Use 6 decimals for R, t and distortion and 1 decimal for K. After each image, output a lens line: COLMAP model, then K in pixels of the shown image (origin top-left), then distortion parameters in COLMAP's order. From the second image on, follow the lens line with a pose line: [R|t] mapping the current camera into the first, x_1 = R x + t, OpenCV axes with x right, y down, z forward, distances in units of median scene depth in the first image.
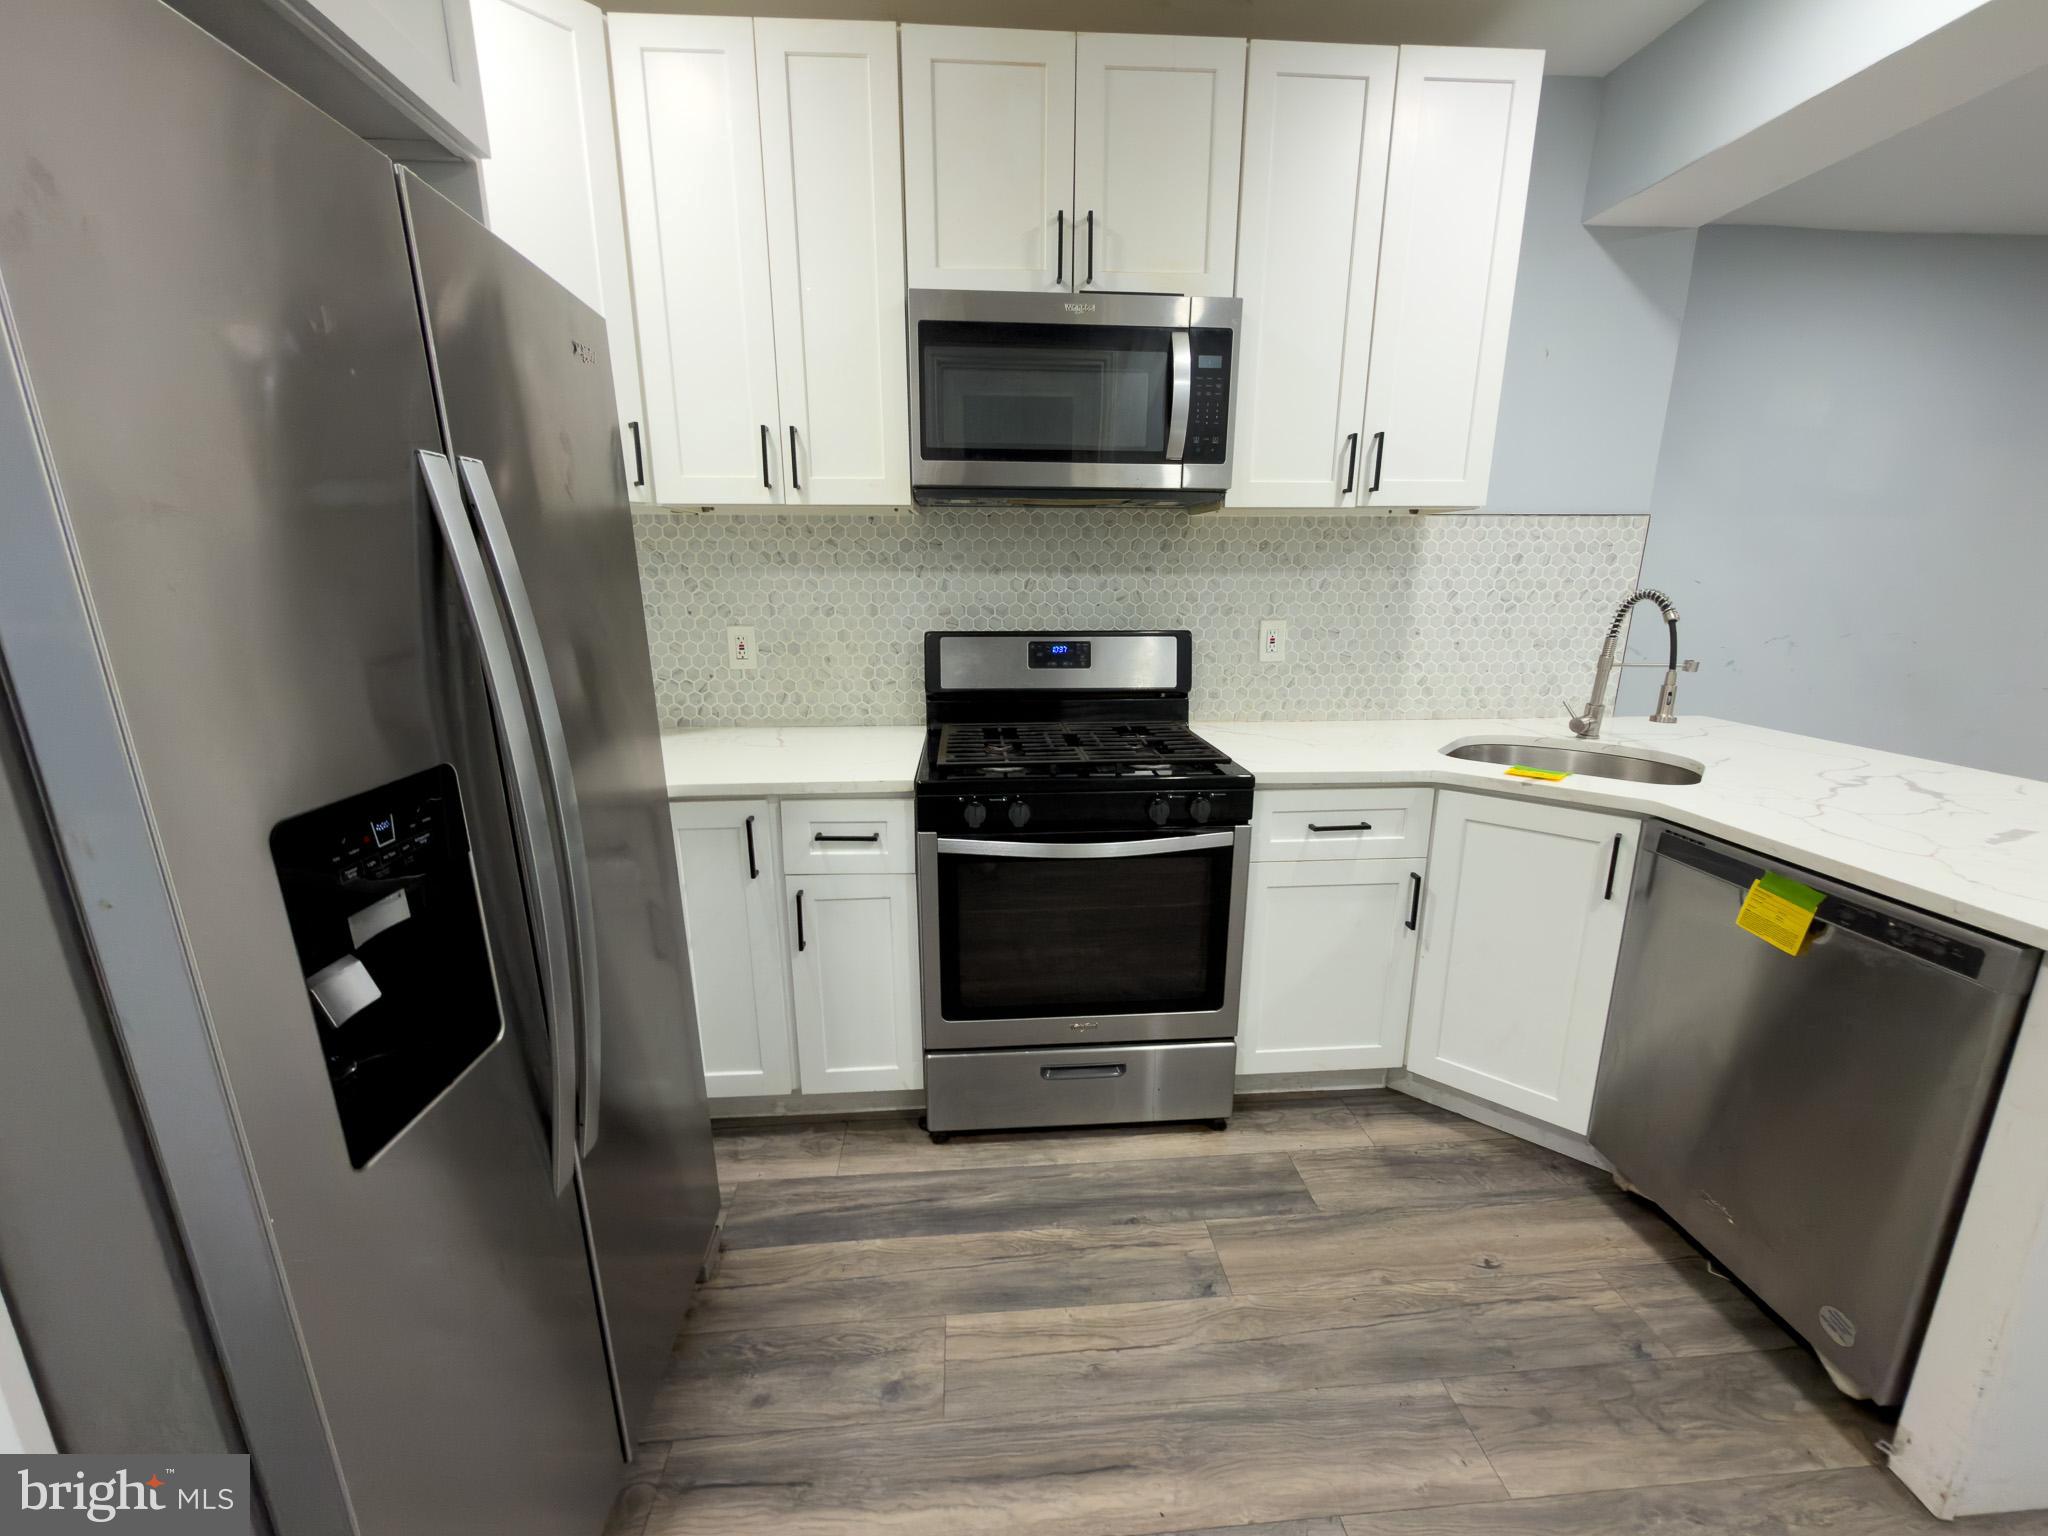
lens RADIAL K [[812.1, 0, 1021.9], [0, 812.1, 766.4], [0, 0, 1]] dist [0.000153, -0.000311]
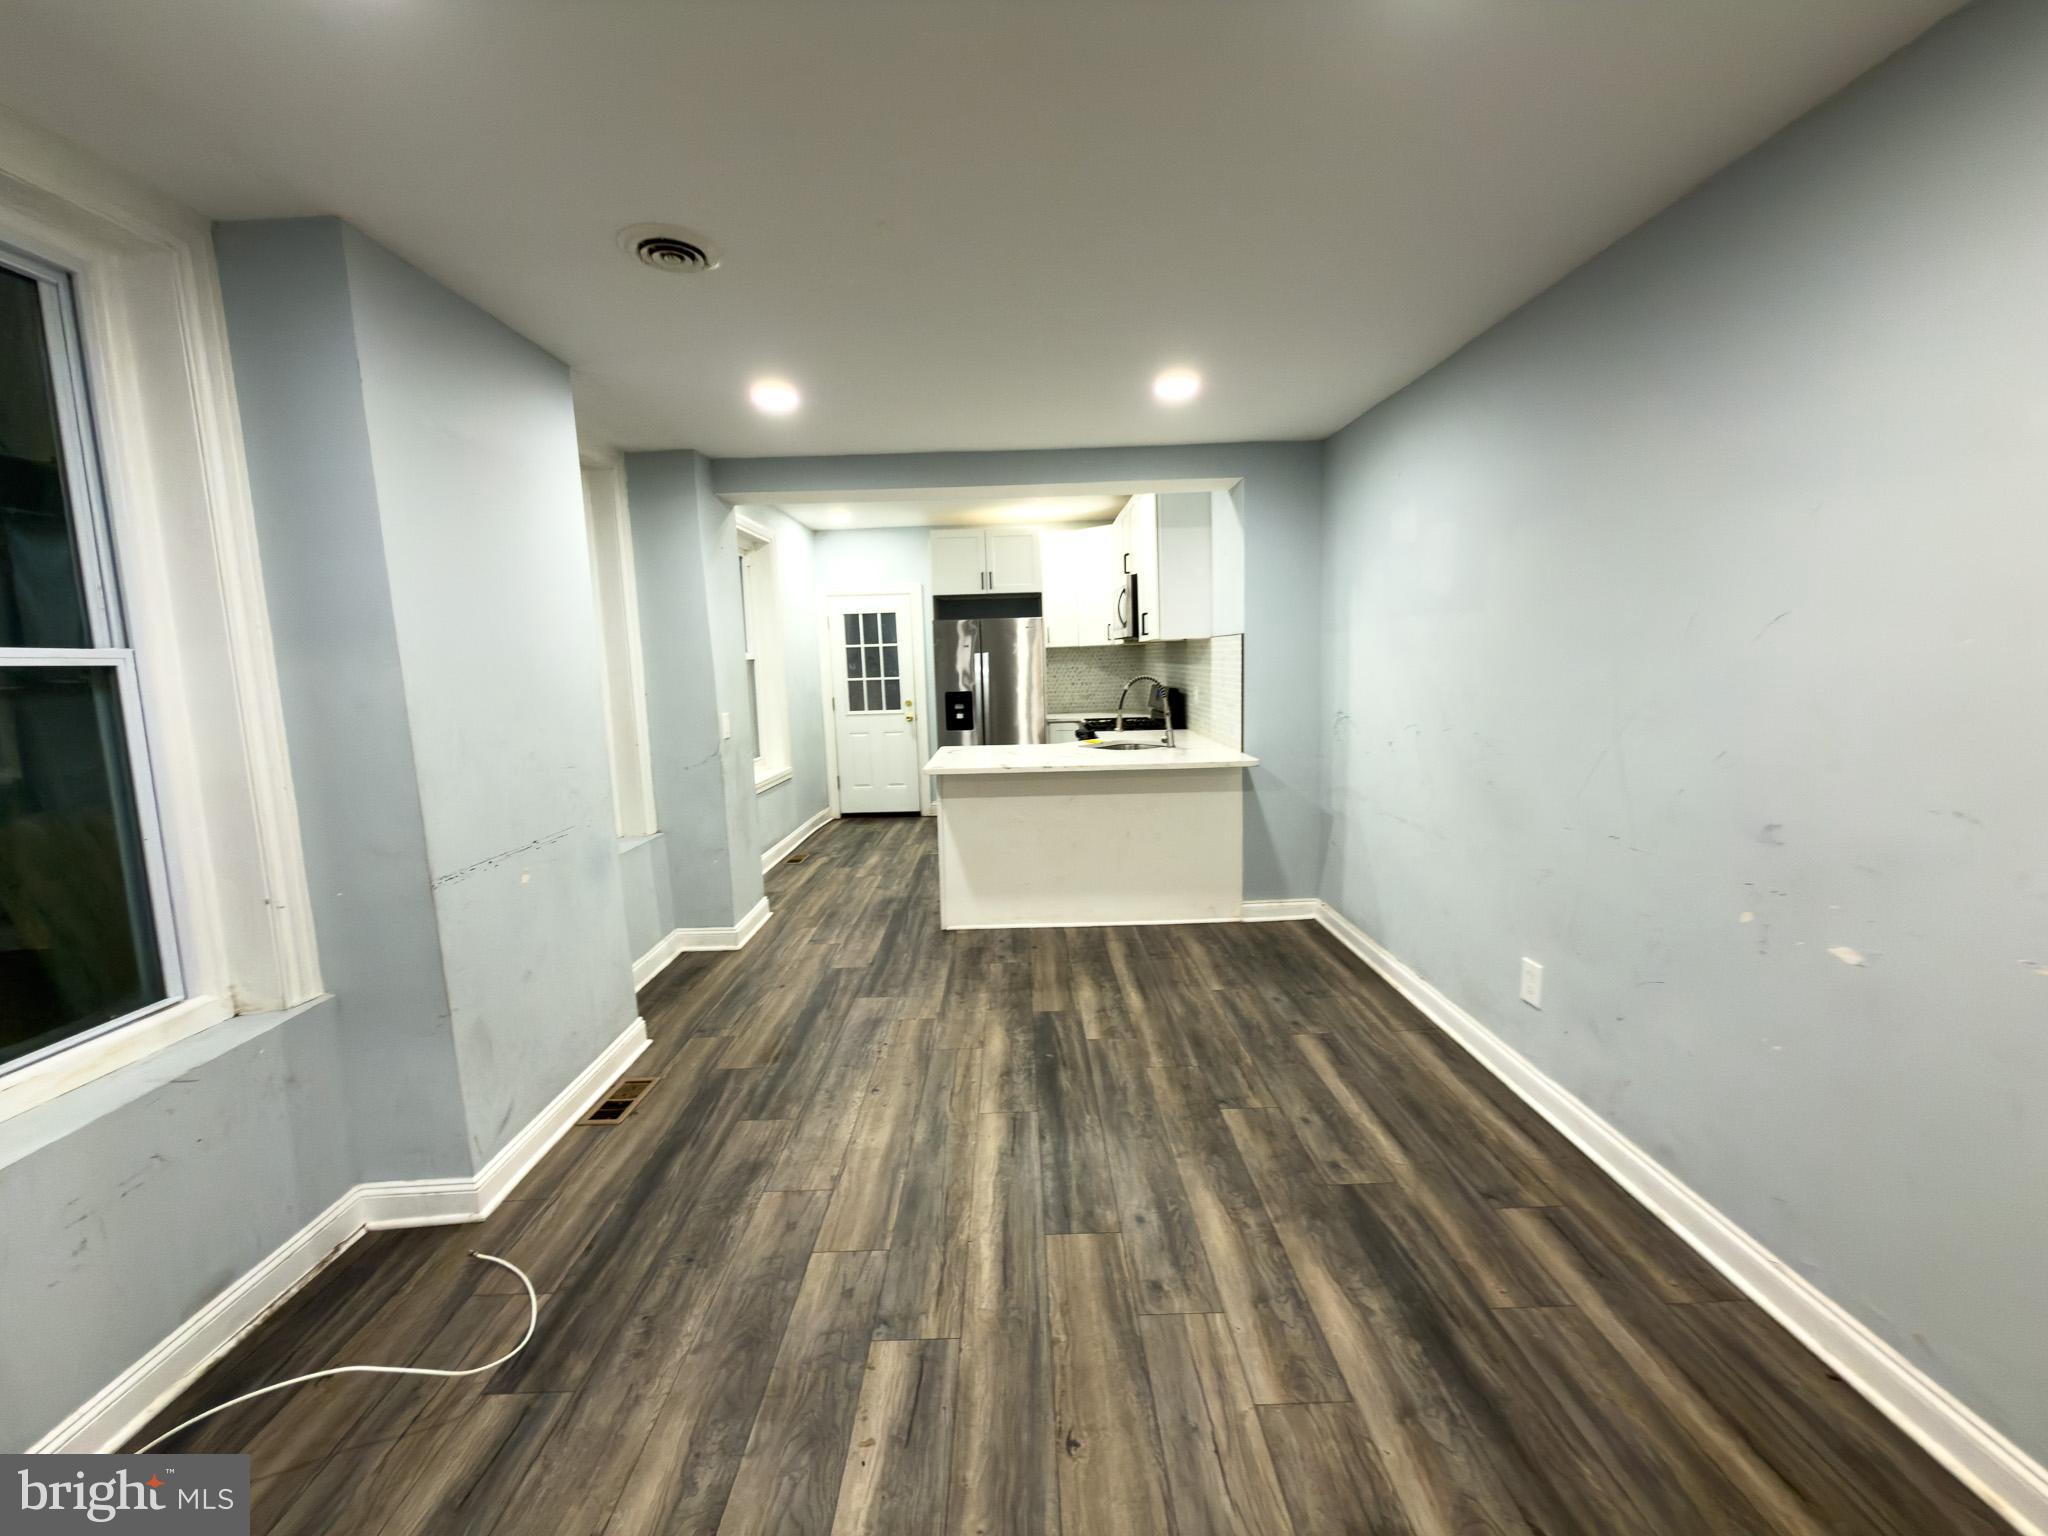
lens RADIAL K [[824.6, 0, 1021.4], [0, 824.6, 765.2], [0, 0, 1]] dist [-0.000109, 0.000010]
pose [[-0.062961, 0.133198, -0.989088, 3.133272], [-0.203274, 0.968568, 0.143374, -0.239605], [0.977095, 0.210083, -0.033906, 0.813190]]
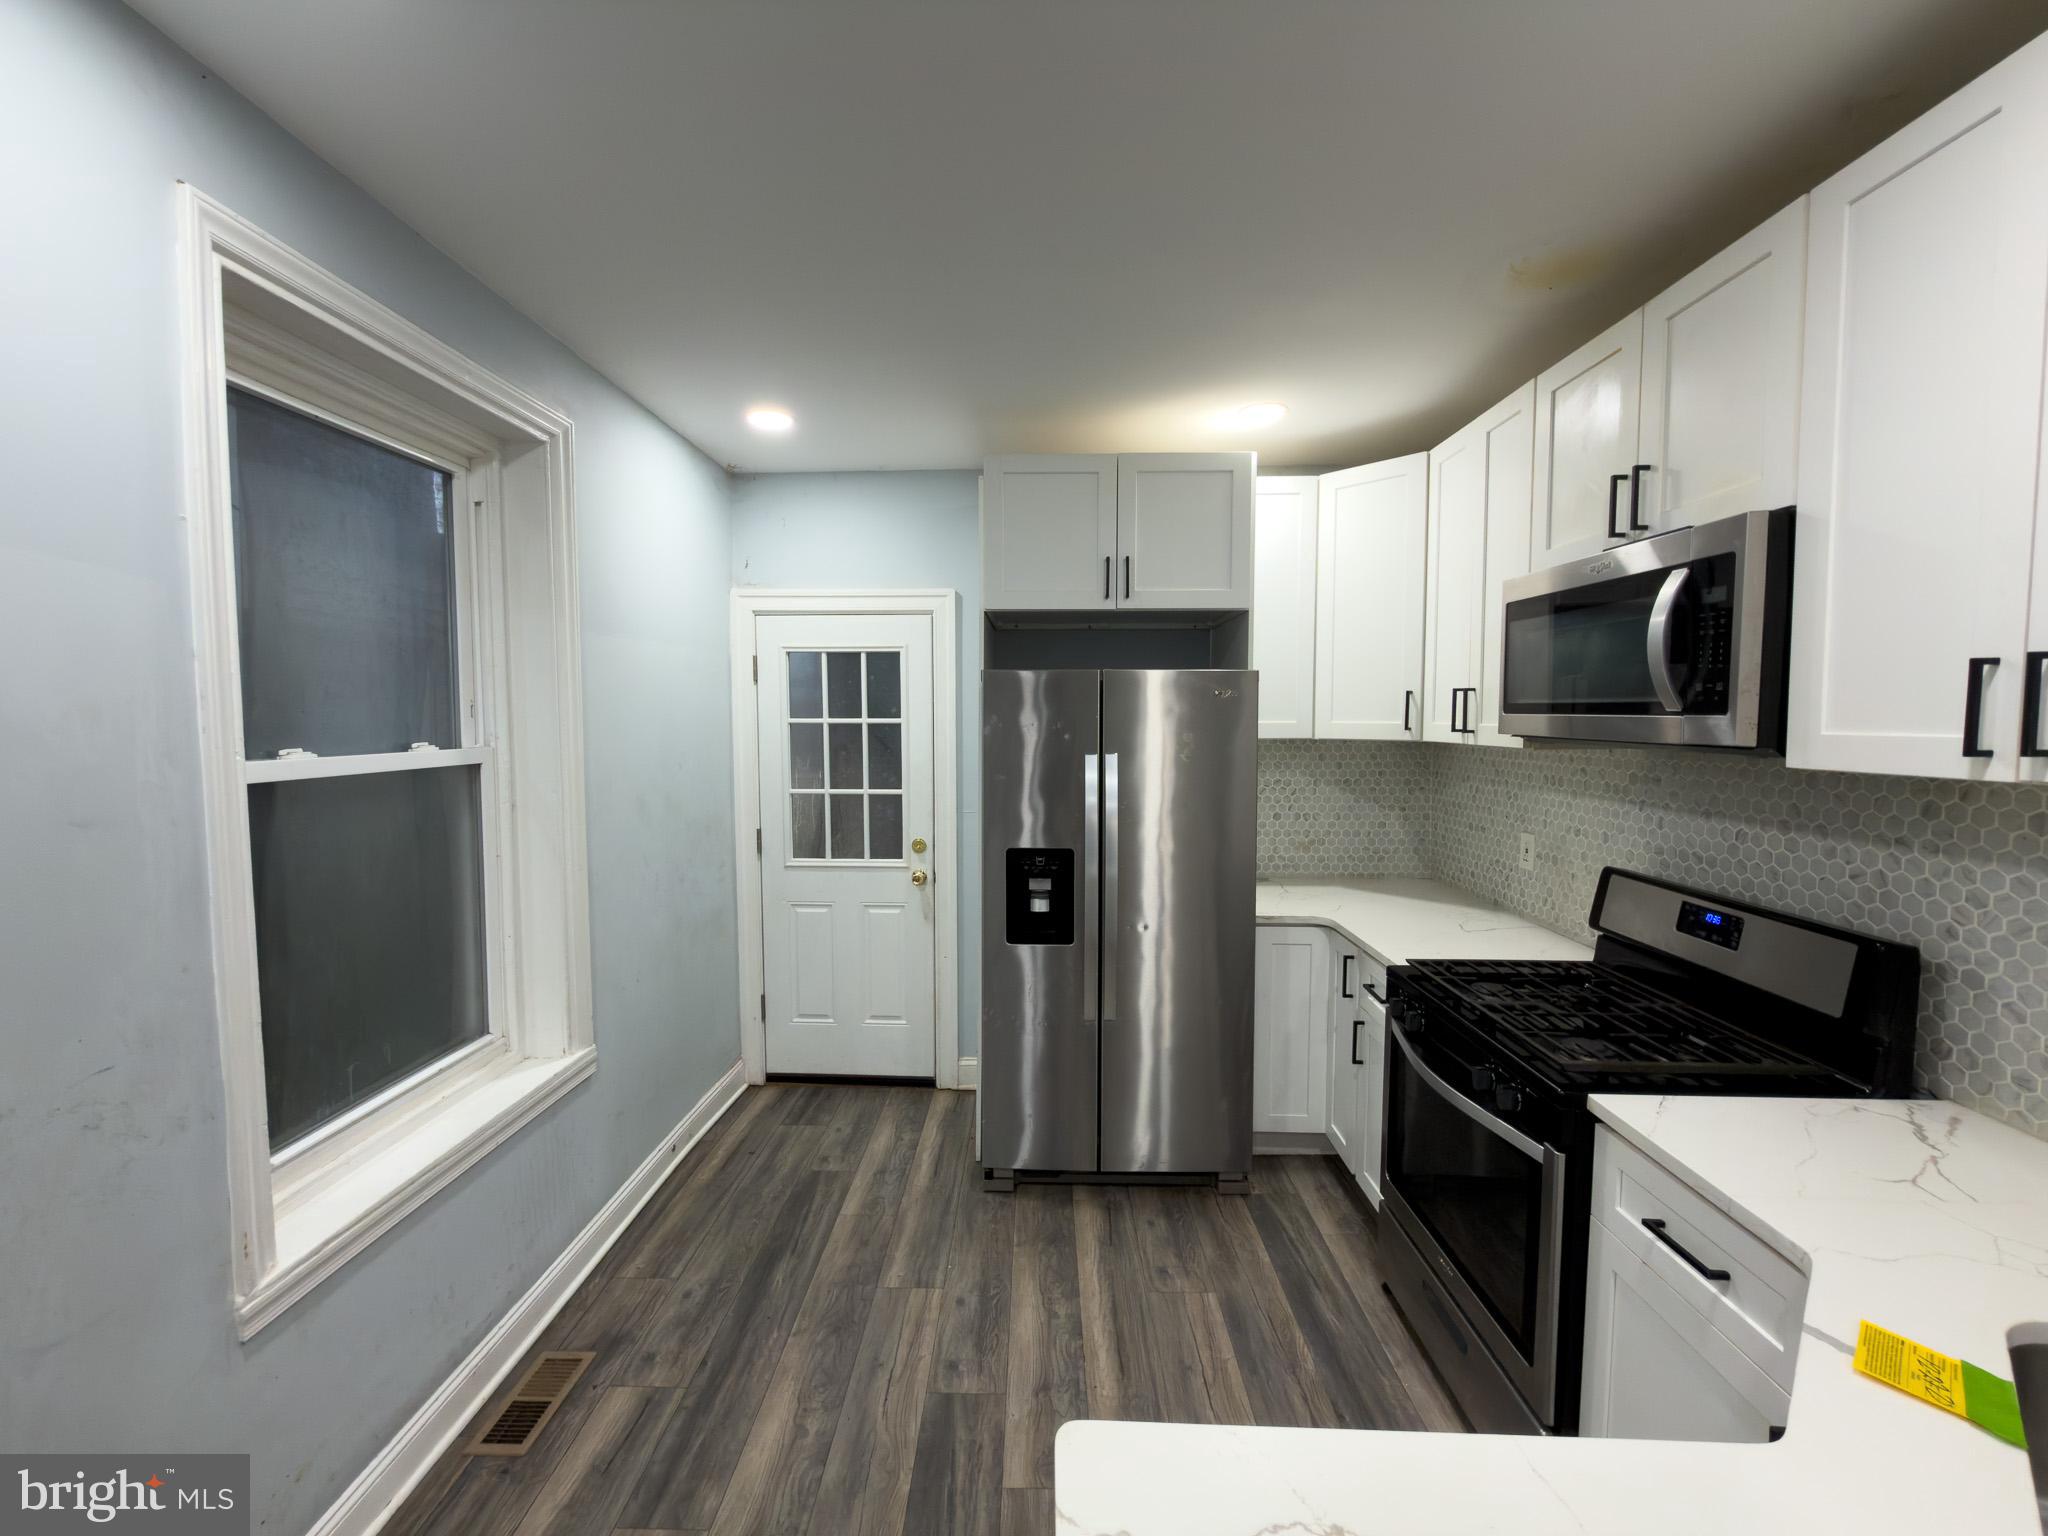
lens RADIAL K [[812.1, 0, 1027.0], [0, 812.1, 767.6], [0, 0, 1]] dist [0.000153, -0.000311]
pose [[-0.089832, 0.065755, -0.993784, 1.044087], [-0.232989, 0.968743, 0.085159, -0.231288], [0.968321, 0.239191, -0.071704, 0.420401]]
